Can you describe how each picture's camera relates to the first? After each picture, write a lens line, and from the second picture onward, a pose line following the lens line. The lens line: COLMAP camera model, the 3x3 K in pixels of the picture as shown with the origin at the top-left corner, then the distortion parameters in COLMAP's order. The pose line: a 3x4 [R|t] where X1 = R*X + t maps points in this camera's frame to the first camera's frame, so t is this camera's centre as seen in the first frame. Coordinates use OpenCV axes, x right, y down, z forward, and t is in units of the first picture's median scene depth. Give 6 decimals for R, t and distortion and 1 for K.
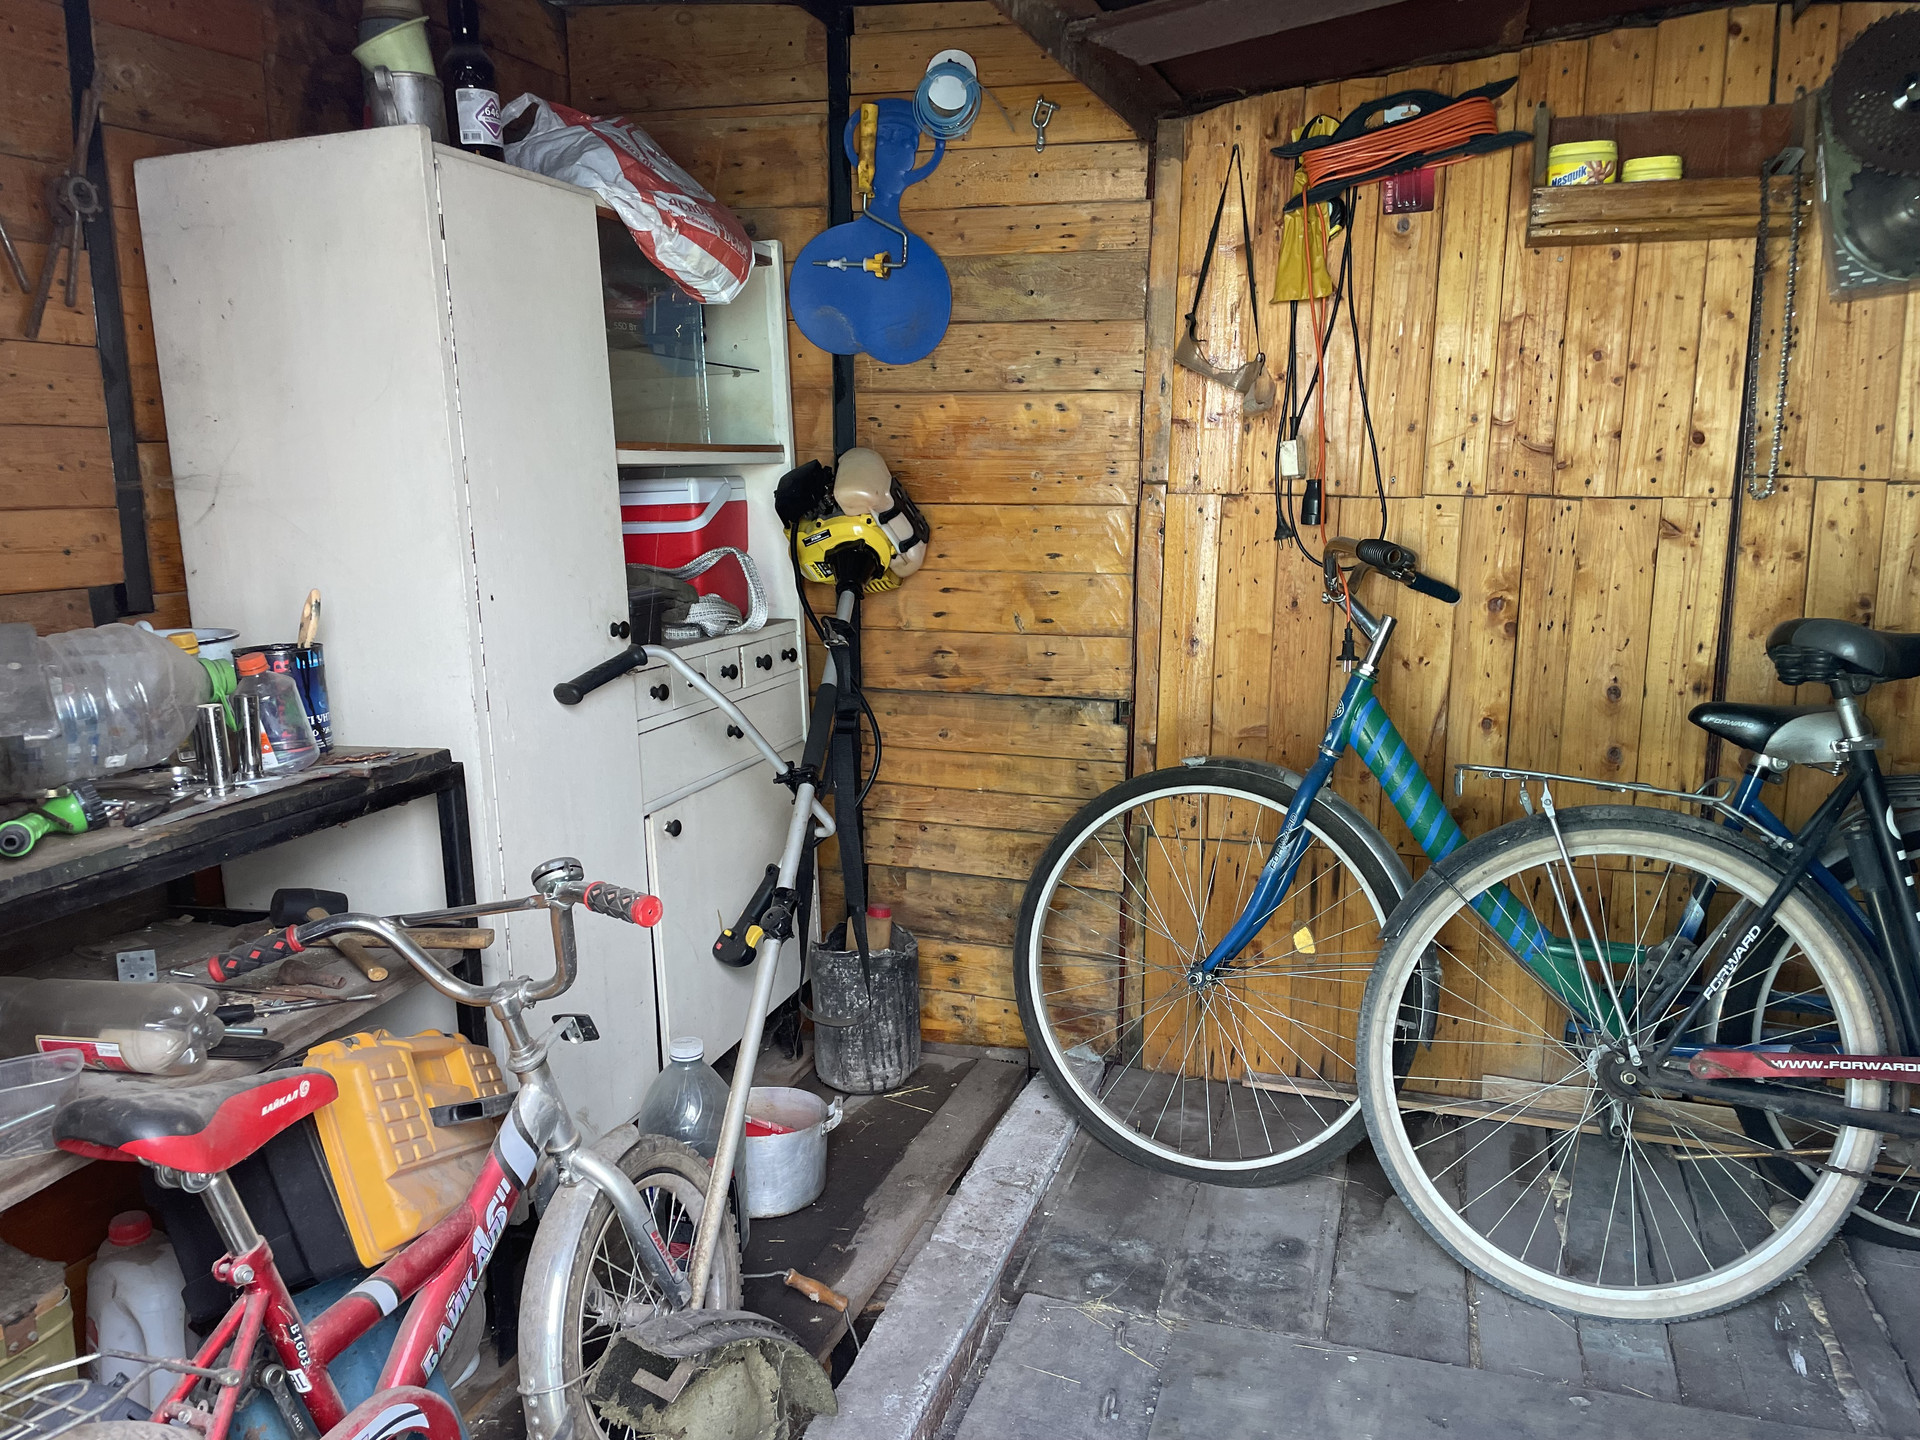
lens RADIAL K [[1464.4, 0, 967.0], [0, 1464.4, 714.6], [0, 0, 1]] dist [0.084623, -0.106640]
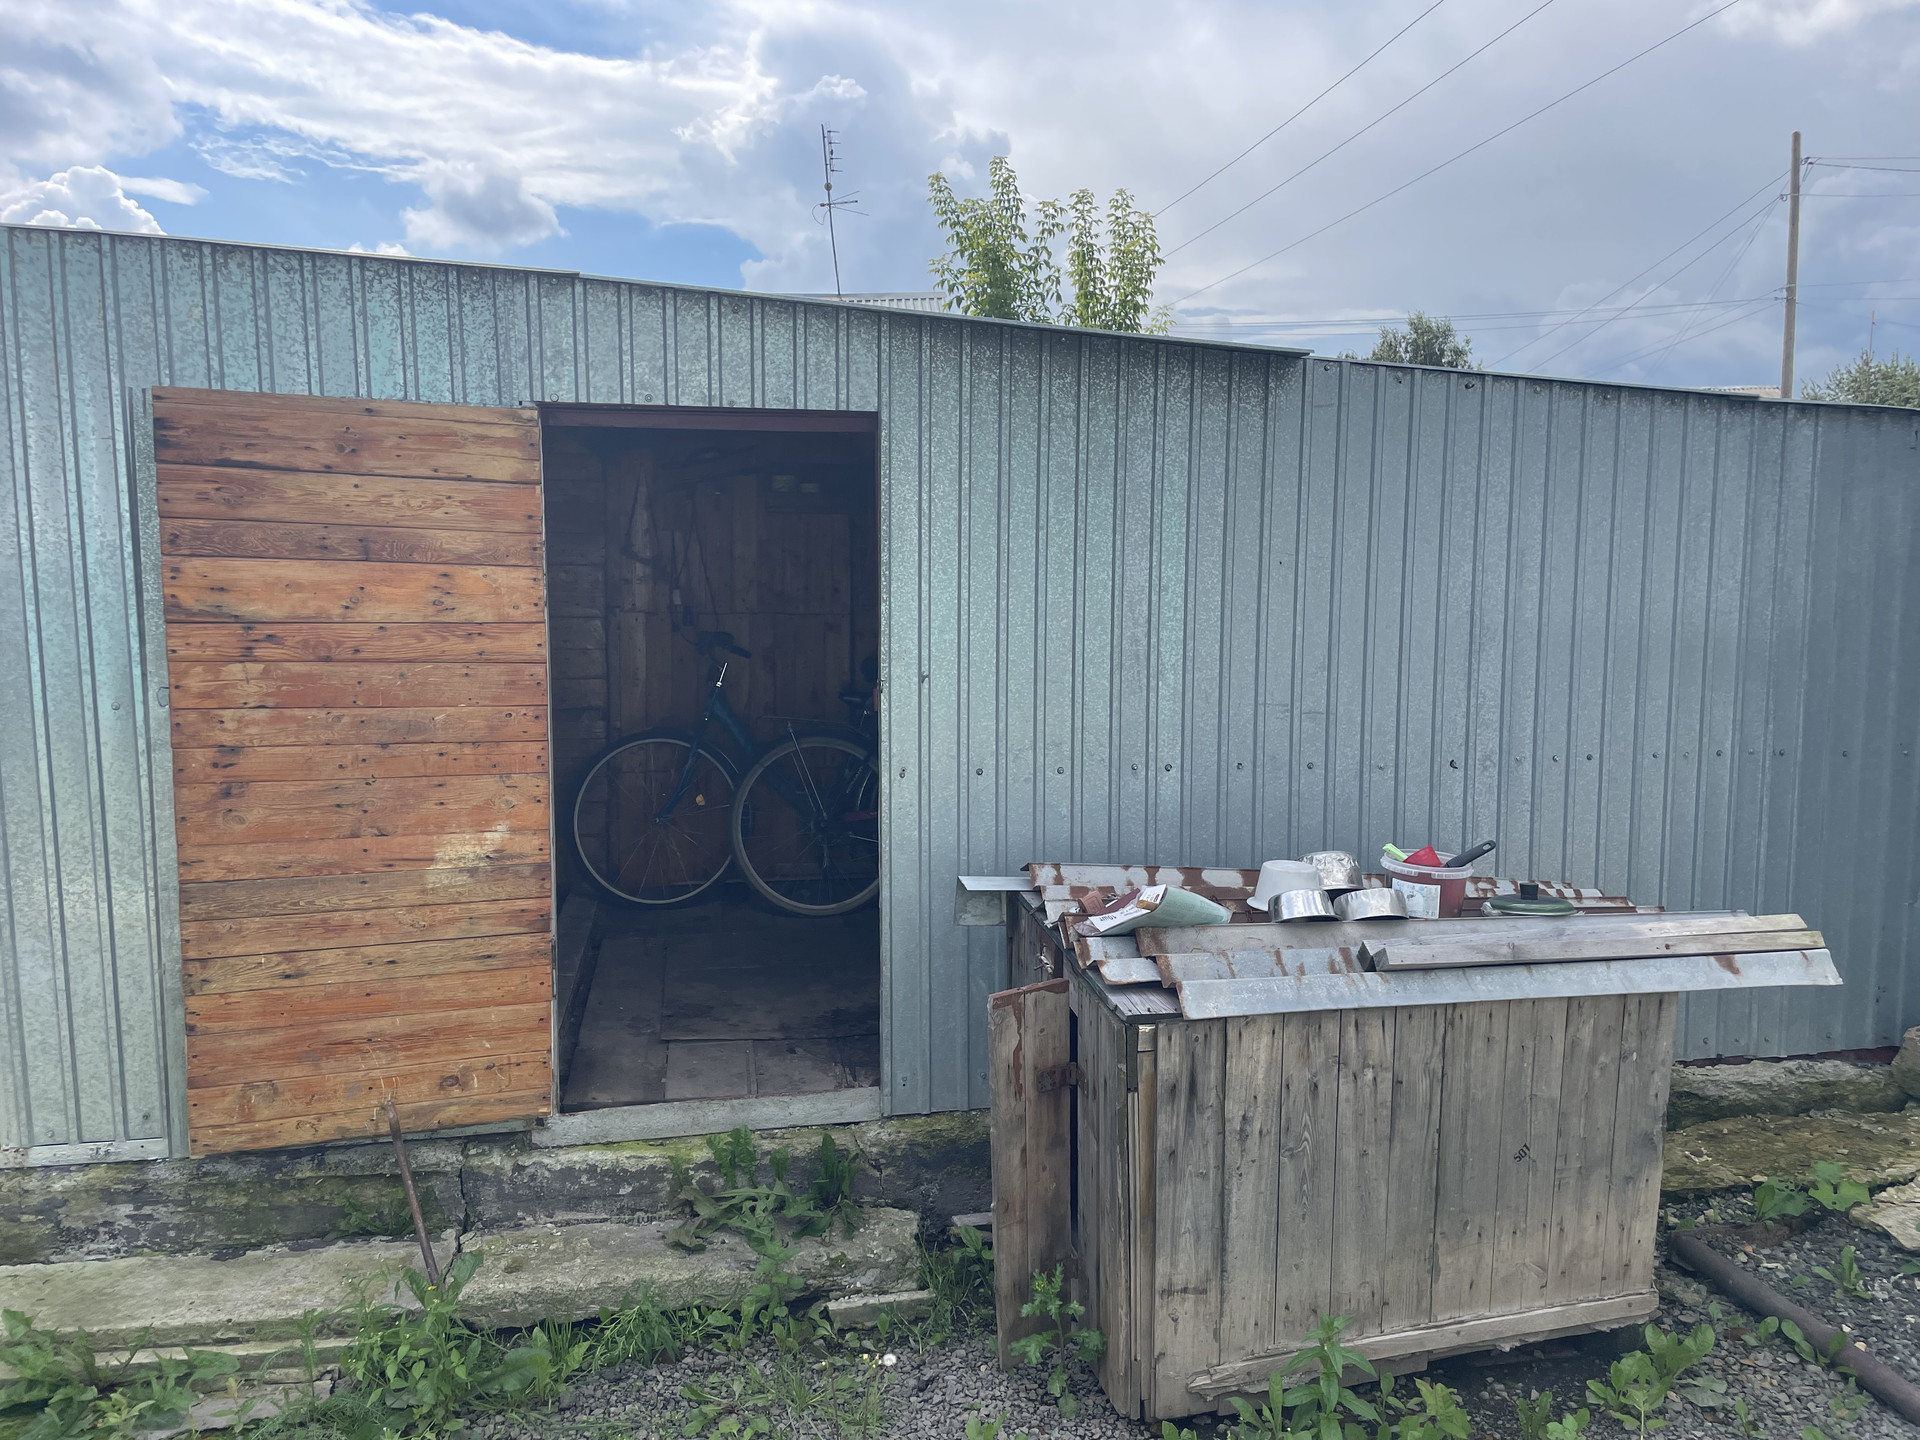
lens RADIAL K [[1464.4, 0, 959.3], [0, 1464.4, 712.7], [0, 0, 1]] dist [0.084623, -0.106640]
pose [[0.891279, -0.053391, 0.450301, -0.428177], [0.077680, 0.996342, -0.035618, 0.121186], [-0.446752, 0.066724, 0.892166, -1.225414]]
